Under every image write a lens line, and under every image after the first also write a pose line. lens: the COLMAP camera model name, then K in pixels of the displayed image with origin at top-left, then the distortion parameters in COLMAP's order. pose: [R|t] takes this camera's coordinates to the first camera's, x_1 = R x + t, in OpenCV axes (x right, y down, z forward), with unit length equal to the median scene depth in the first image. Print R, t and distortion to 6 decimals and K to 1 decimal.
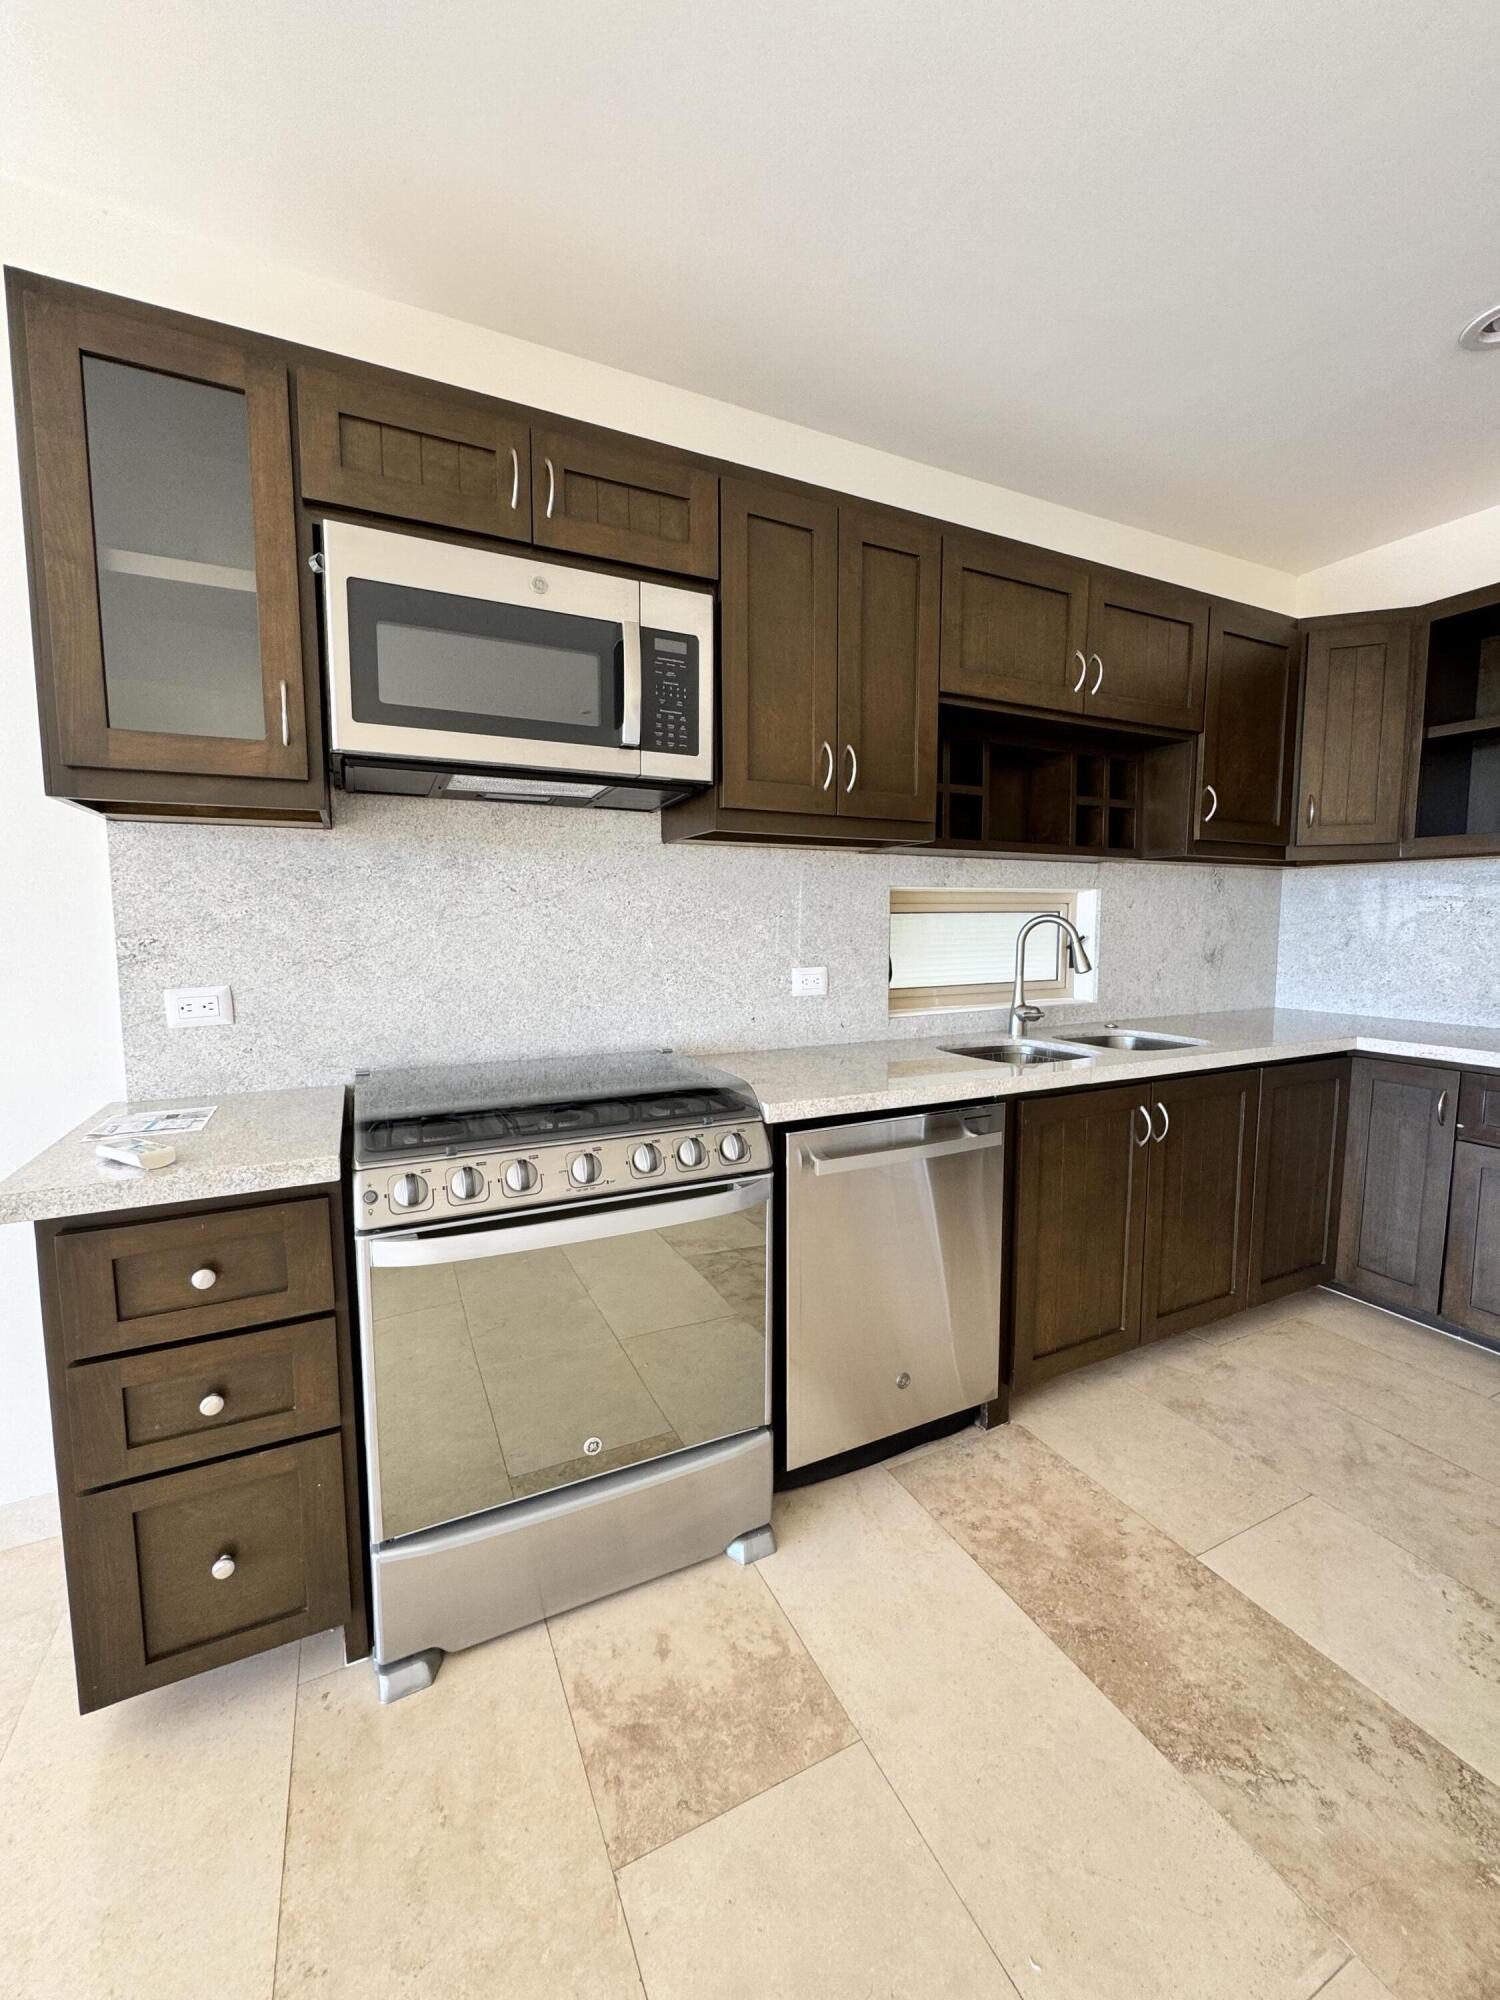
lens RADIAL K [[800.4, 0, 752.6], [0, 800.4, 994.9], [0, 0, 1]] dist [-0.004092, 0.000905]
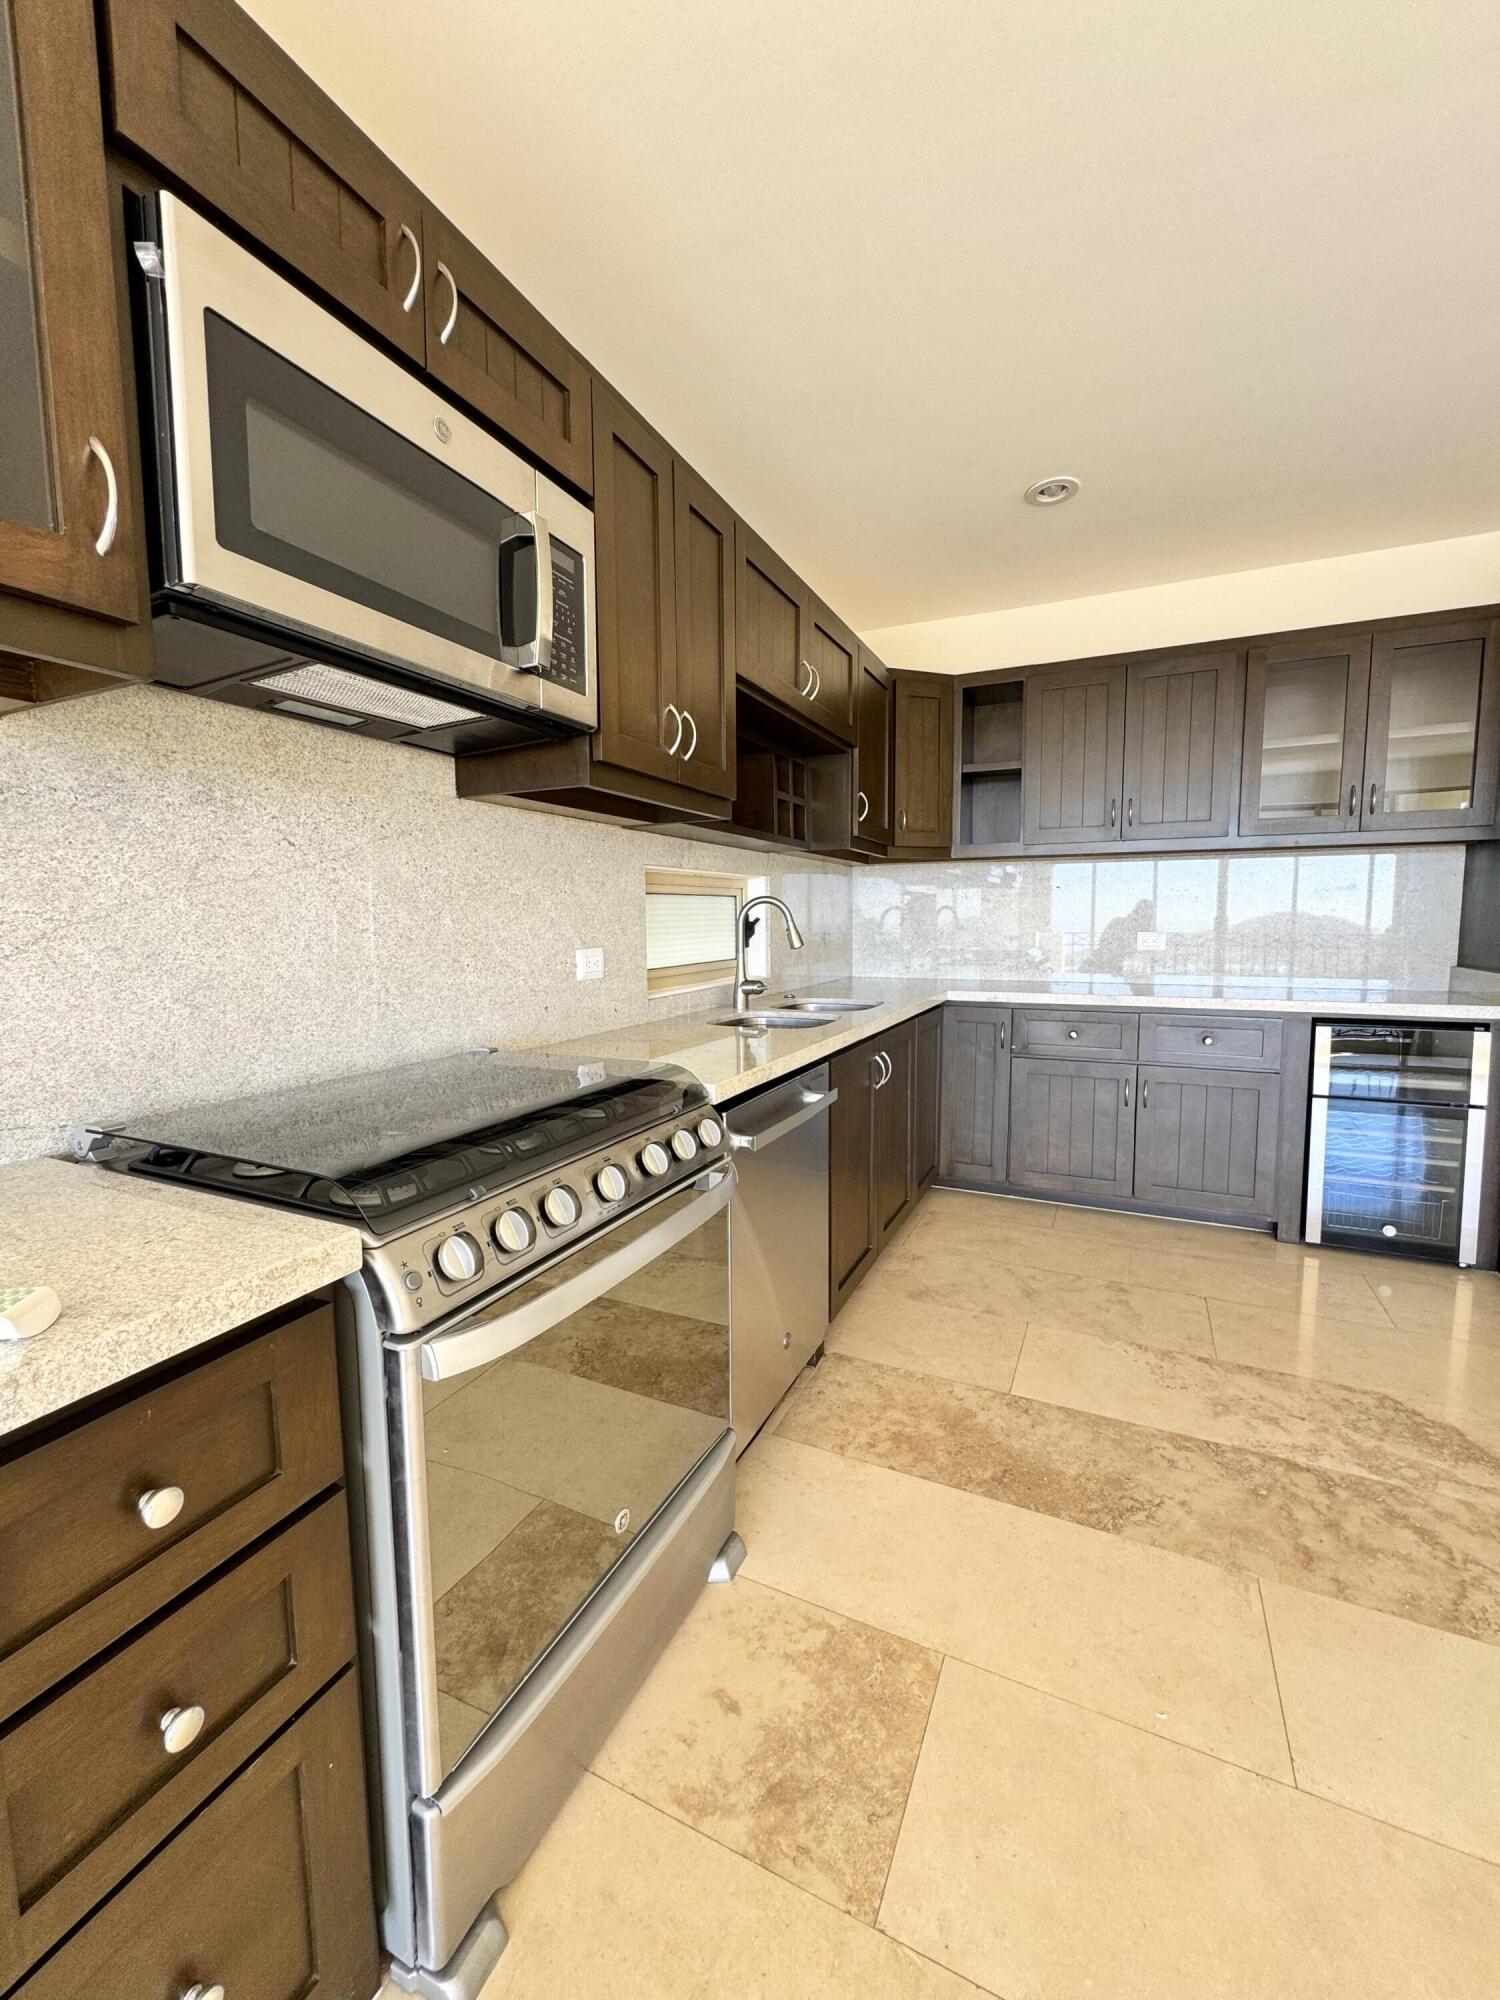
lens RADIAL K [[800.4, 0, 749.4], [0, 800.4, 994.6], [0, 0, 1]] dist [-0.004092, 0.000905]
pose [[0.783533, -0.063260, 0.618122, -0.493604], [0.064592, 0.997707, 0.020231, 0.016030], [-0.617984, 0.024074, 0.785822, 0.227797]]
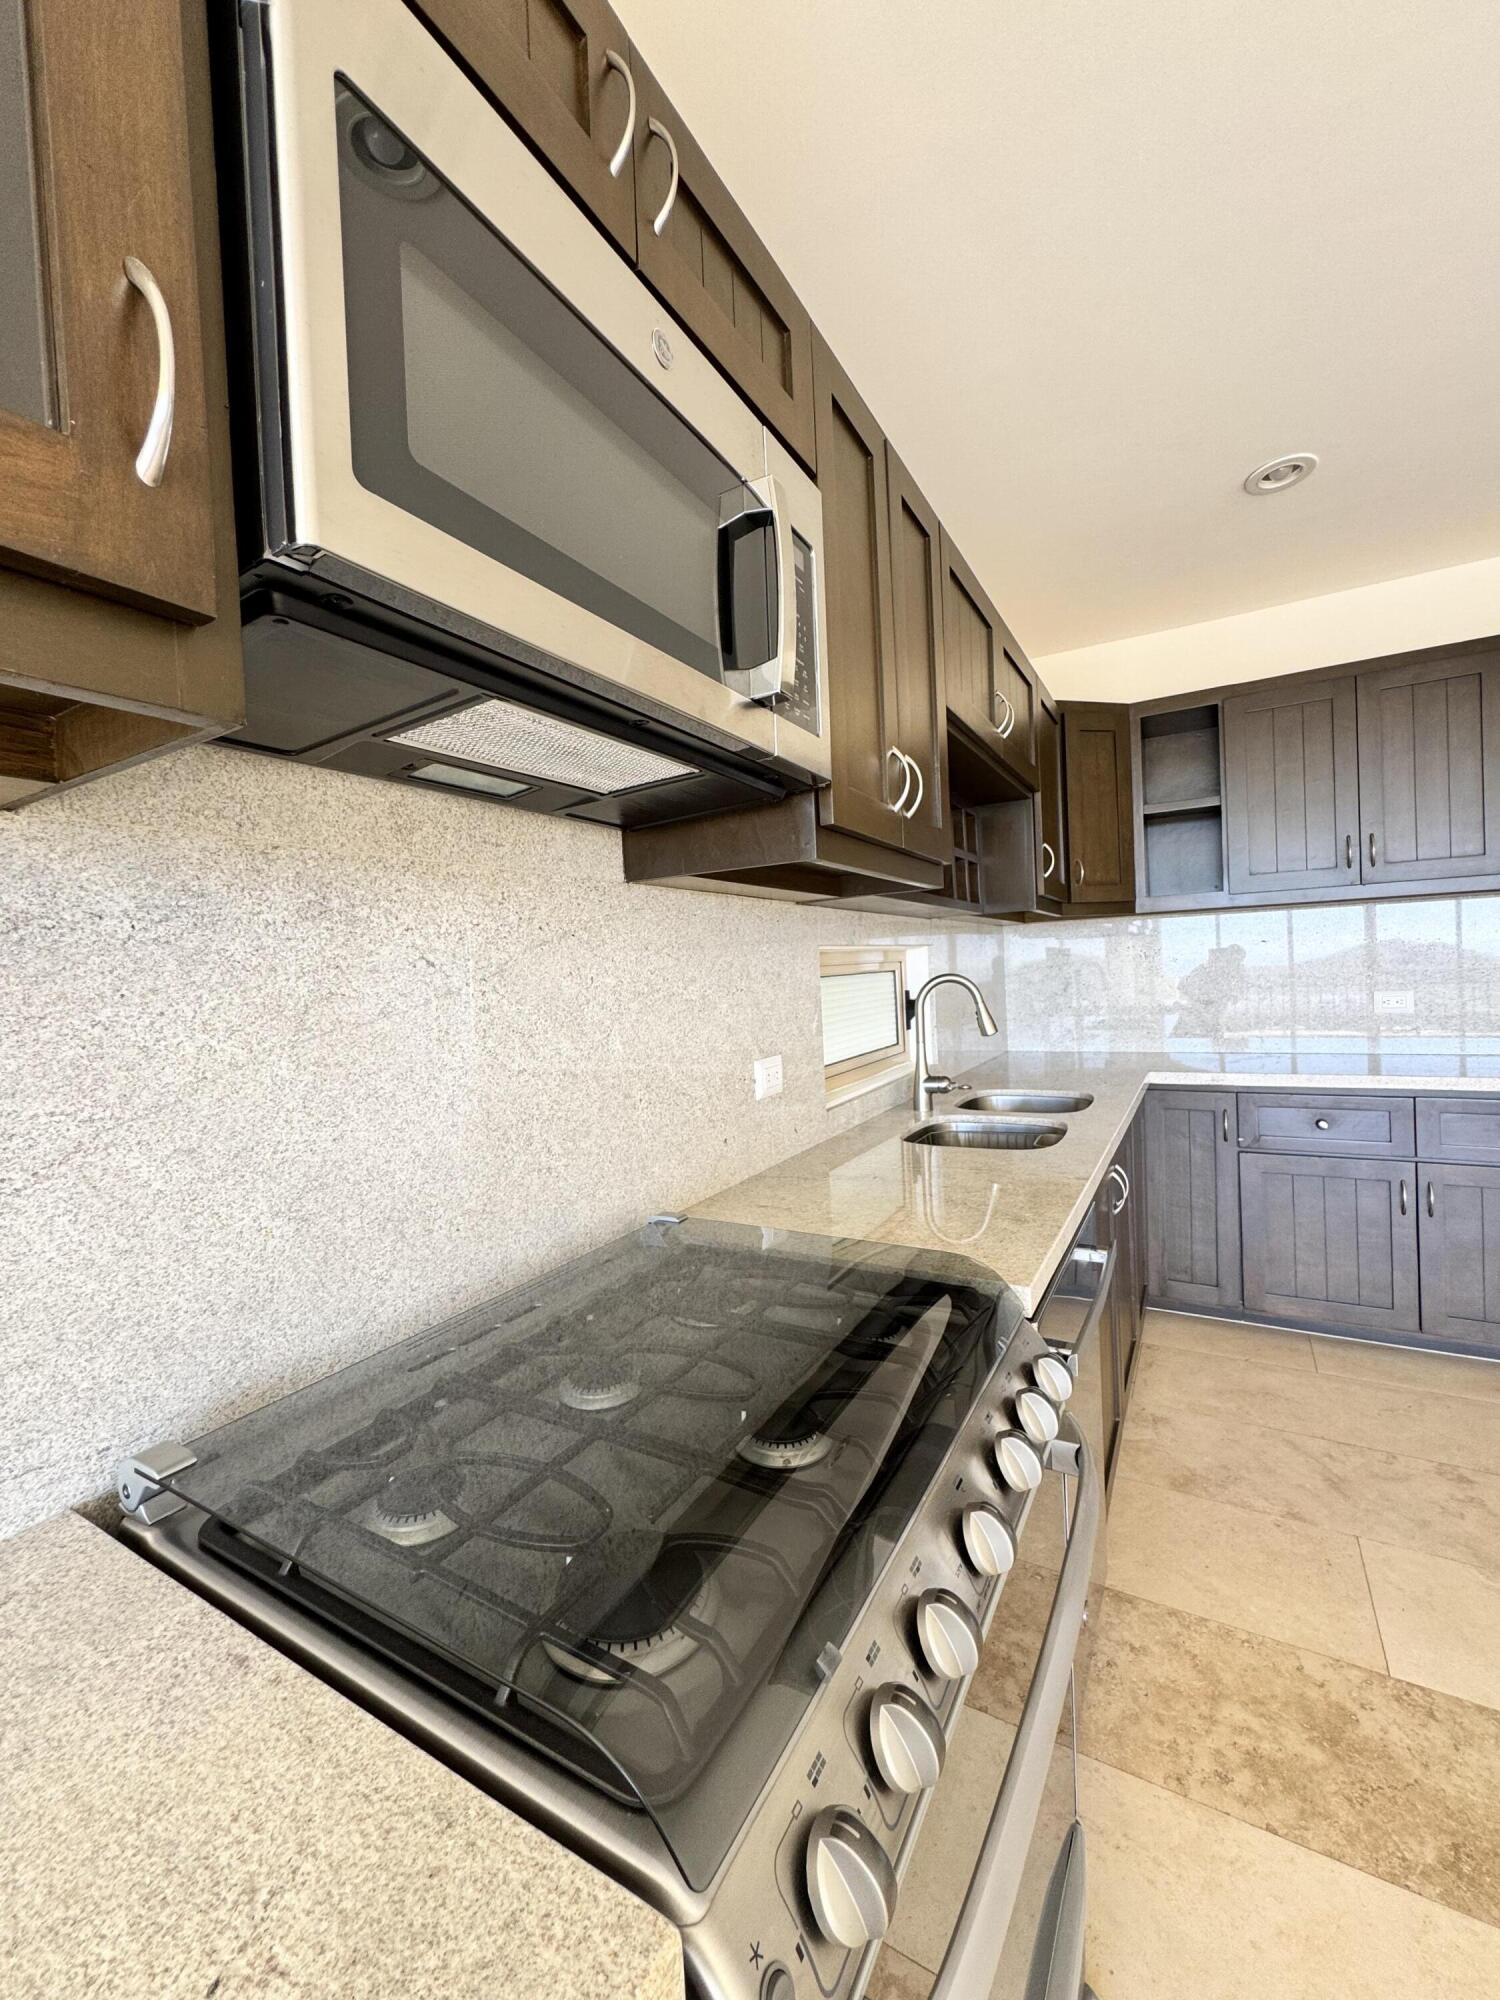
lens RADIAL K [[800.4, 0, 749.5], [0, 800.4, 994.5], [0, 0, 1]] dist [-0.004092, 0.000905]
pose [[0.831397, -0.052513, 0.553192, -0.475646], [0.096775, 0.993994, -0.051087, -0.077094], [-0.547187, 0.096008, 0.831486, 0.547480]]
